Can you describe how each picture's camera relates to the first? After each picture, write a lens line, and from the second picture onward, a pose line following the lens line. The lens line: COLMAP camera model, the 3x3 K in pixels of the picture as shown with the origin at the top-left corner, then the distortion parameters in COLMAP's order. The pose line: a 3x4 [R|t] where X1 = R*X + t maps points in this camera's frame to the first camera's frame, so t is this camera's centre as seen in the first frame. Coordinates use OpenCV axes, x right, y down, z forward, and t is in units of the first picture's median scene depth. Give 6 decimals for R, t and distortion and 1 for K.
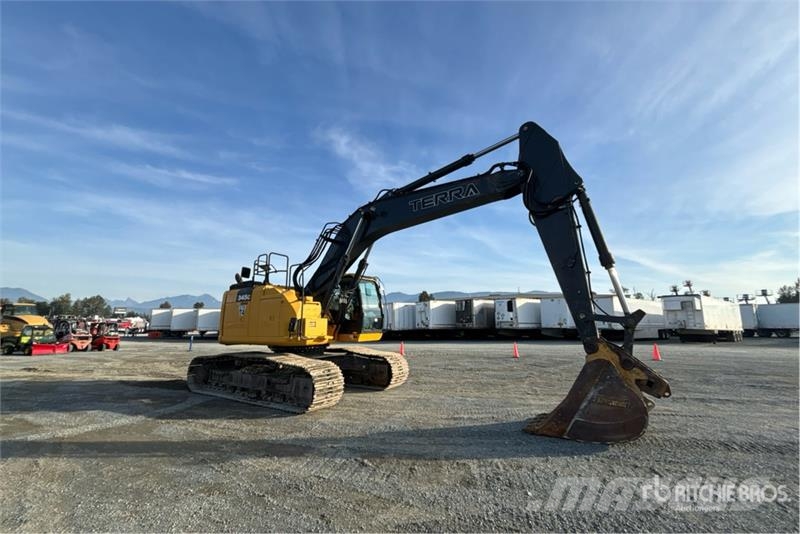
lens RADIAL K [[319.9, 0, 400.0], [0, 319.9, 267.0], [0, 0, 1]] dist [0.005864, -0.004826]
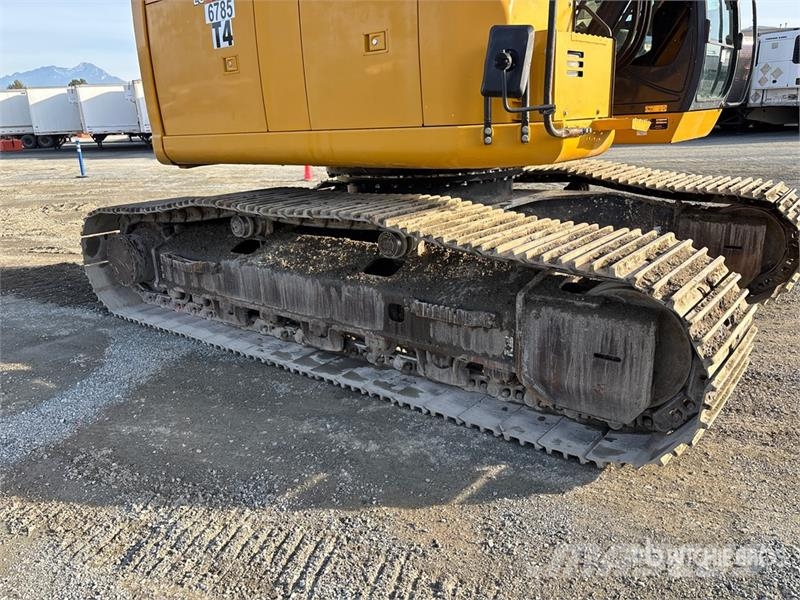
lens RADIAL K [[612.2, 0, 400.0], [0, 612.2, 300.0], [0, 0, 1]] dist [0.011242, 0.002594]
pose [[0.994548, -0.001792, -0.104260, -0.302513], [0.049096, 0.890140, 0.453034, 0.113404], [0.091994, -0.455683, 0.885376, 0.493169]]
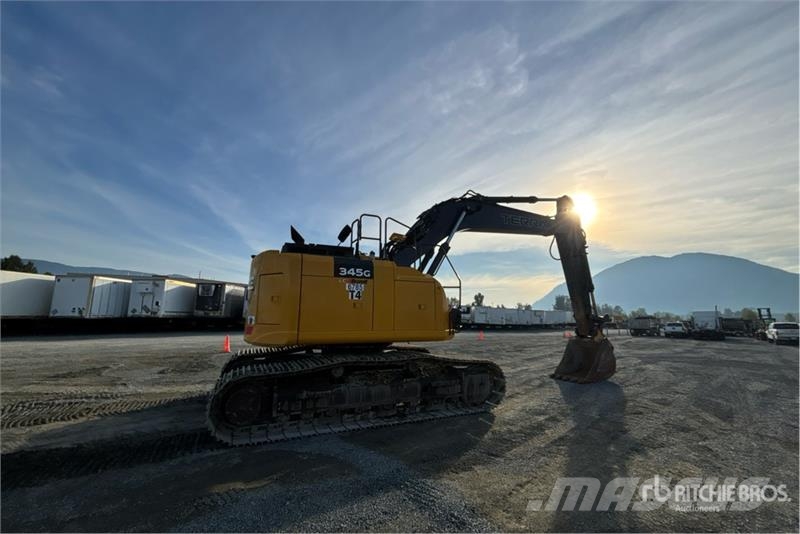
lens RADIAL K [[319.9, 0, 400.0], [0, 319.9, 267.0], [0, 0, 1]] dist [0.005864, -0.004826]
pose [[0.539398, 0.145685, 0.829353, -0.974524], [-0.173385, 0.983030, -0.059913, 0.105899], [-0.824007, -0.111480, 0.555504, 0.553414]]
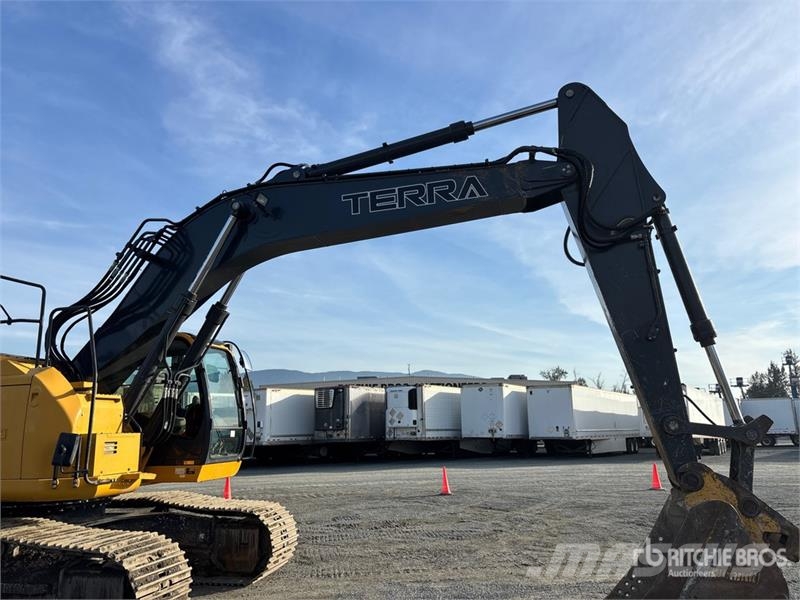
lens RADIAL K [[598.5, 0, 400.0], [0, 598.5, 300.0], [0, 0, 1]] dist [0.059884, -0.076442]
pose [[0.938561, 0.060794, 0.339716, -0.170739], [-0.047453, 0.997746, -0.047449, 0.000153], [-0.341835, 0.028413, 0.939330, 0.079813]]
